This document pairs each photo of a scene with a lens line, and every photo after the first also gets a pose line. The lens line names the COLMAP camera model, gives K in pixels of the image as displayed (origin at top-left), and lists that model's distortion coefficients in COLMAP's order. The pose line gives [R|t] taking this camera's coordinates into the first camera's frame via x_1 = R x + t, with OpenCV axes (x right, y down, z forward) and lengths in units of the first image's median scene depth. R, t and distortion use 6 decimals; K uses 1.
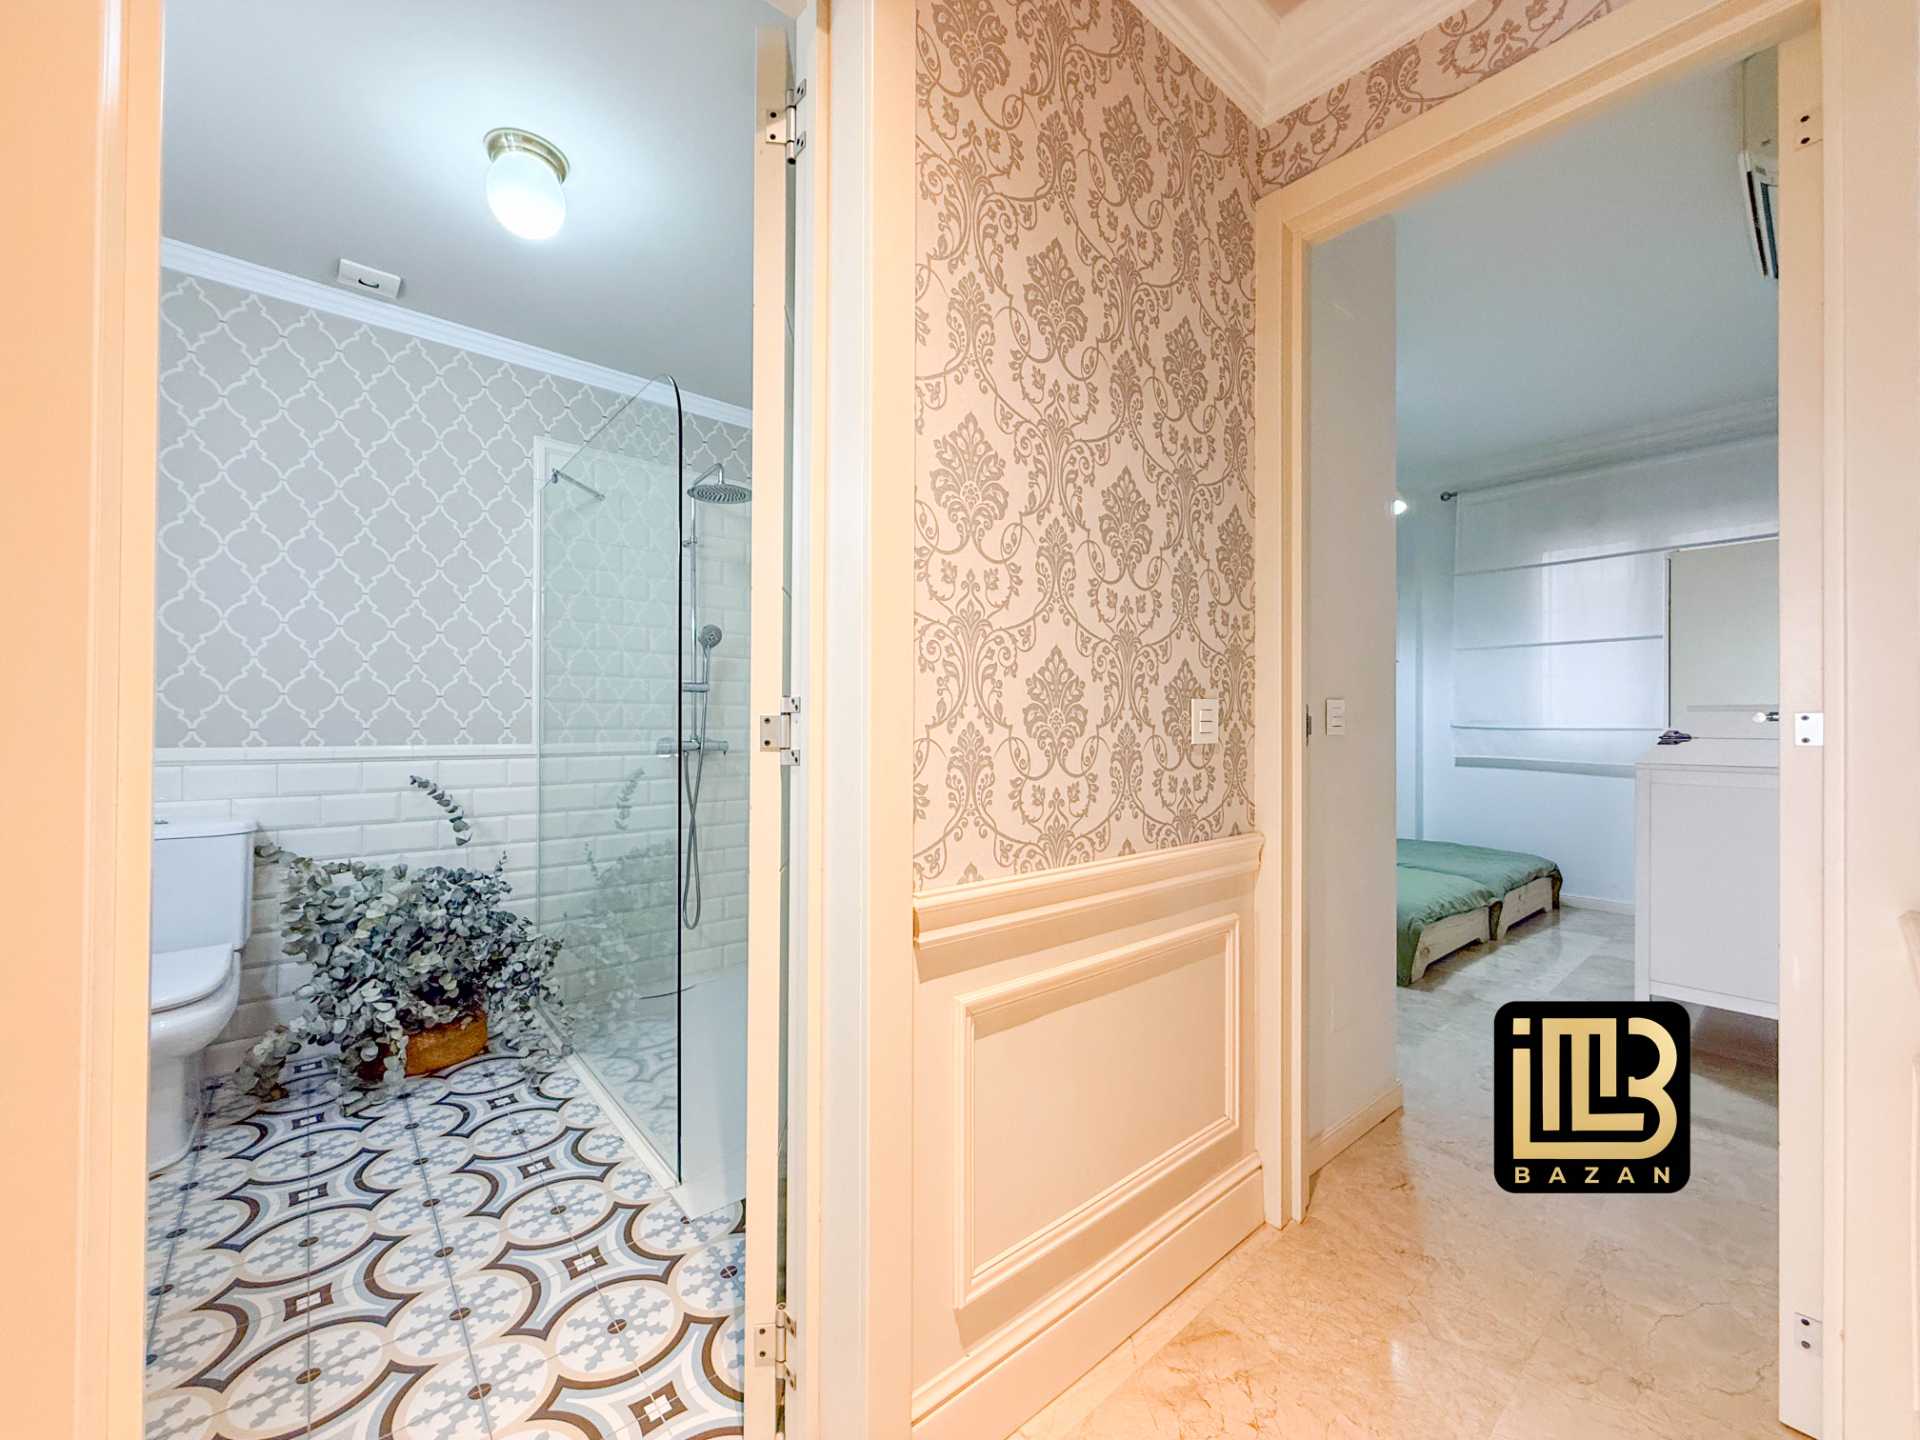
lens RADIAL K [[759.7, 0, 956.5], [0, 759.7, 720.3], [0, 0, 1]] dist [-0.001610, -0.000082]
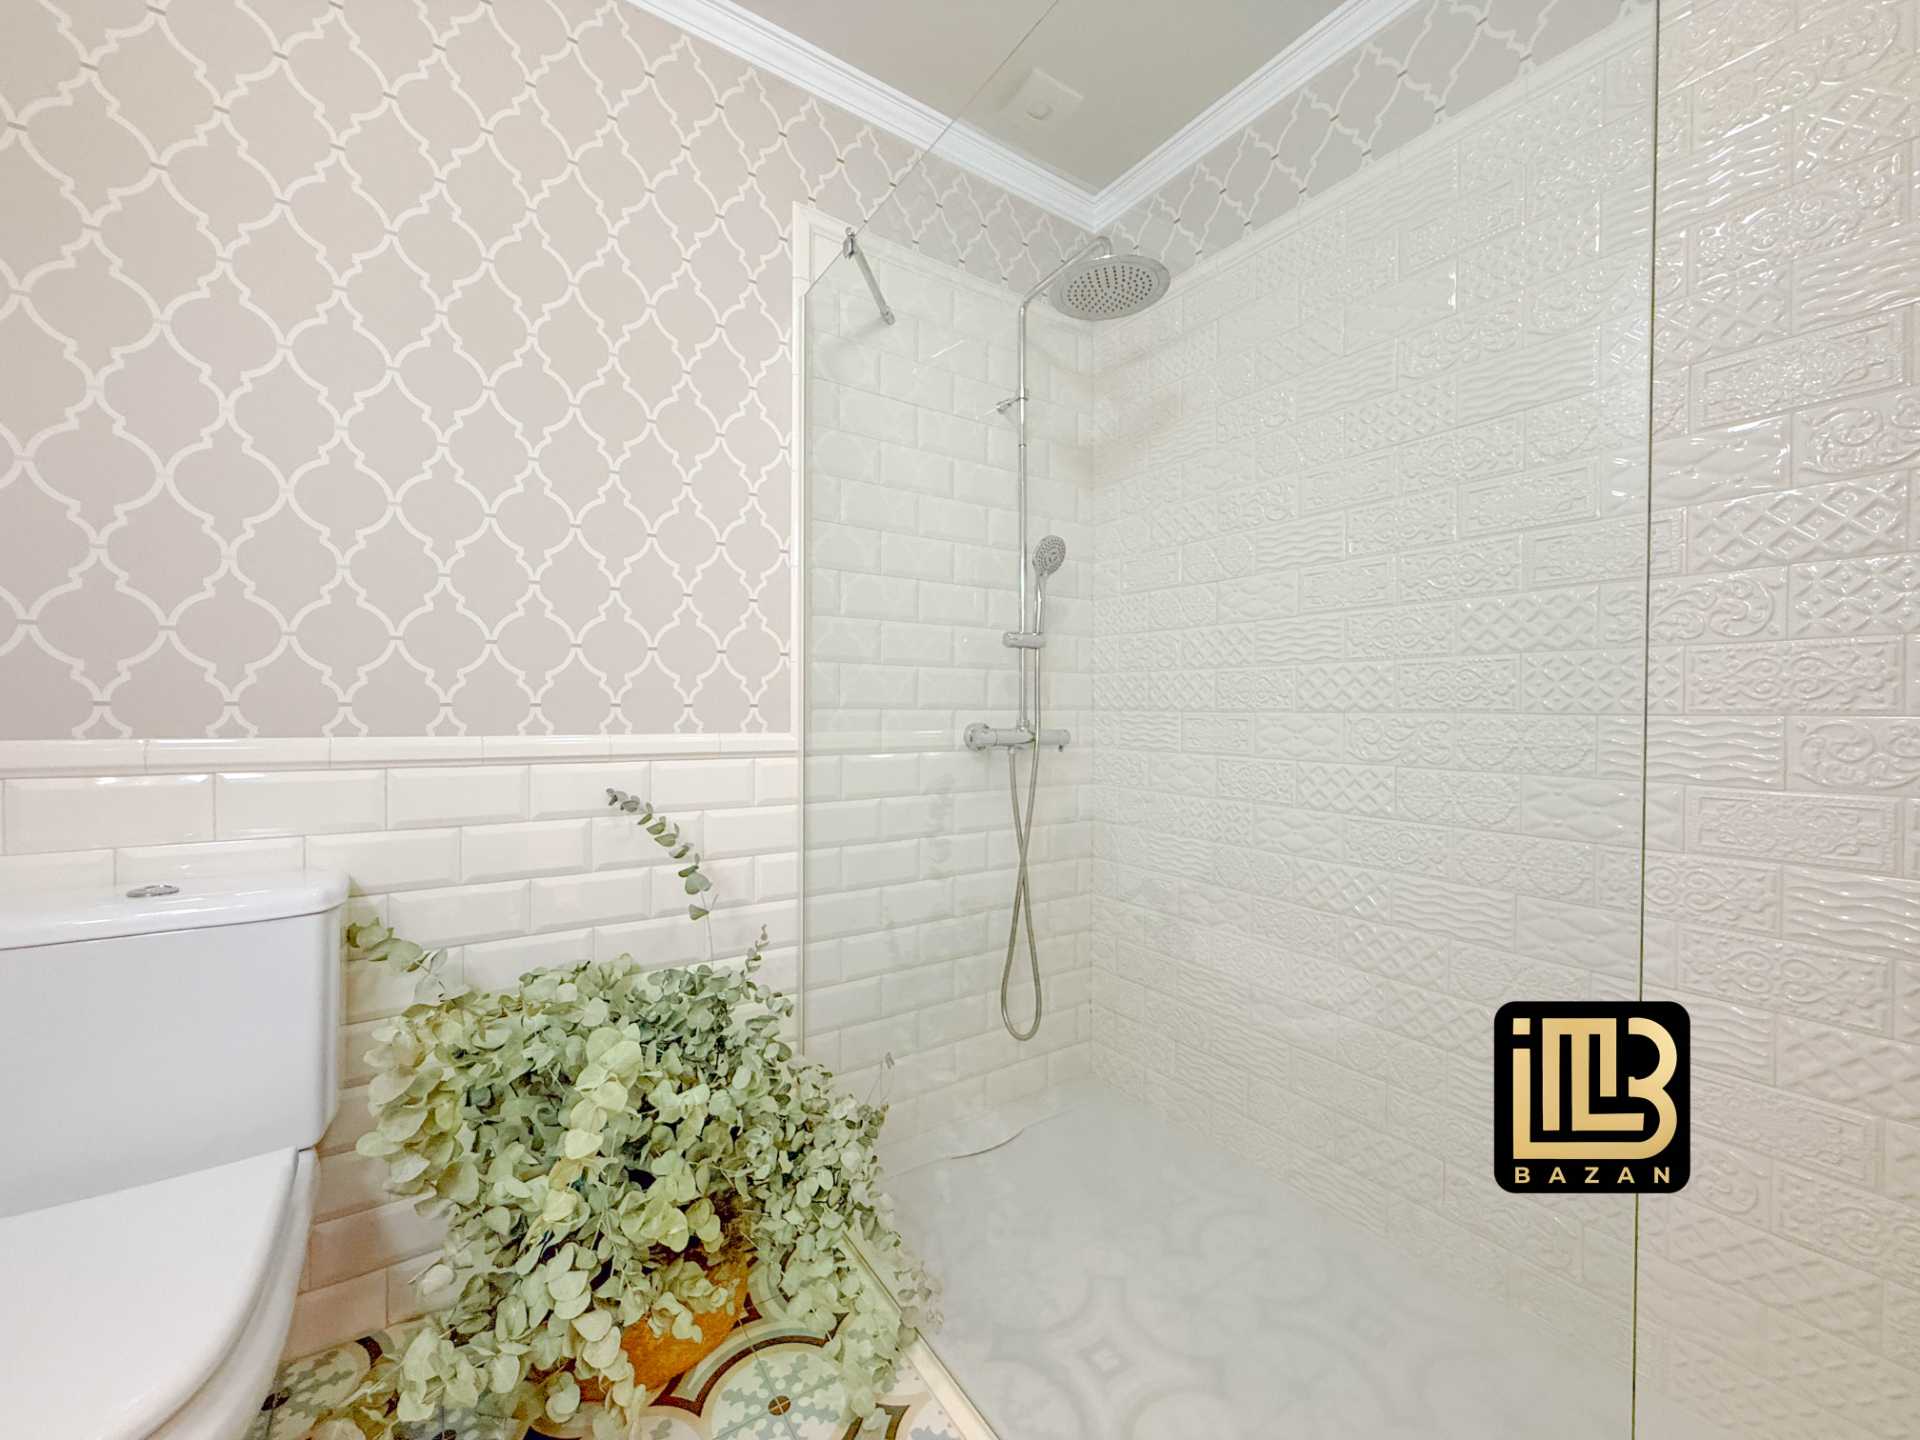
lens RADIAL K [[768.9, 0, 968.0], [0, 768.9, 717.6], [0, 0, 1]] dist [0.000860, -0.000189]
pose [[0.994356, 0.012448, -0.105367, -0.376976], [-0.009713, 0.999603, 0.026431, 0.002810], [0.105654, -0.025258, 0.994082, 0.443425]]
